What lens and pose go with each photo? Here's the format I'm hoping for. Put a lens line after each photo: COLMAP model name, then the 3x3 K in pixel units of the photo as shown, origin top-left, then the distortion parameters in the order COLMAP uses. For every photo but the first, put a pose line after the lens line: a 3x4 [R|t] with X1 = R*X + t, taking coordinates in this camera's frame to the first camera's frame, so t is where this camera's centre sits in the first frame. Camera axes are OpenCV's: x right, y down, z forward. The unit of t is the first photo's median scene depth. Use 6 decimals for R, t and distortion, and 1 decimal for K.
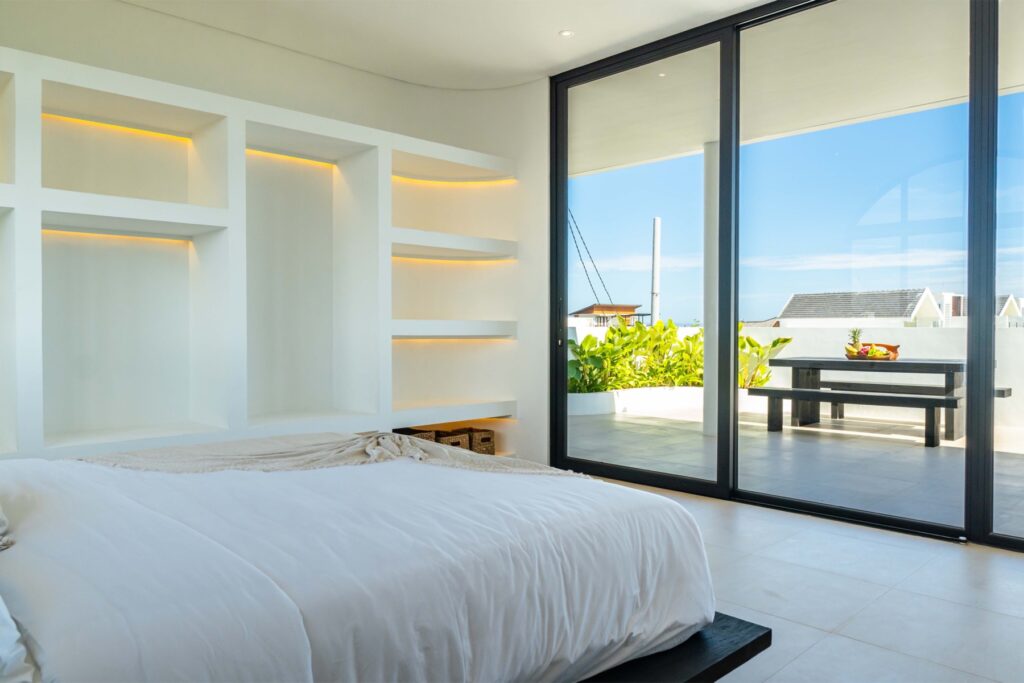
lens RADIAL K [[721.1, 0, 512.0], [0, 721.1, 341.5], [0, 0, 1]] dist [0.000430, 0.000211]
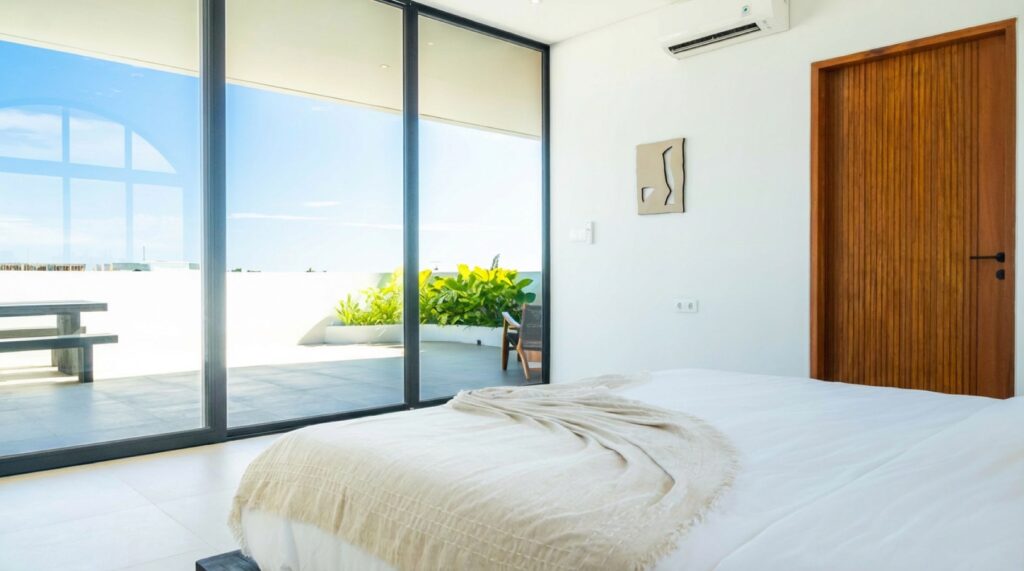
lens RADIAL K [[714.8, 0, 512.0], [0, 714.8, 285.5], [0, 0, 1]] dist [-0.001871, -0.001110]
pose [[0.019566, -0.015129, 0.999694, -0.553094], [0.015472, 0.999770, 0.014827, -0.001744], [-0.999689, 0.015177, 0.019795, 0.485840]]
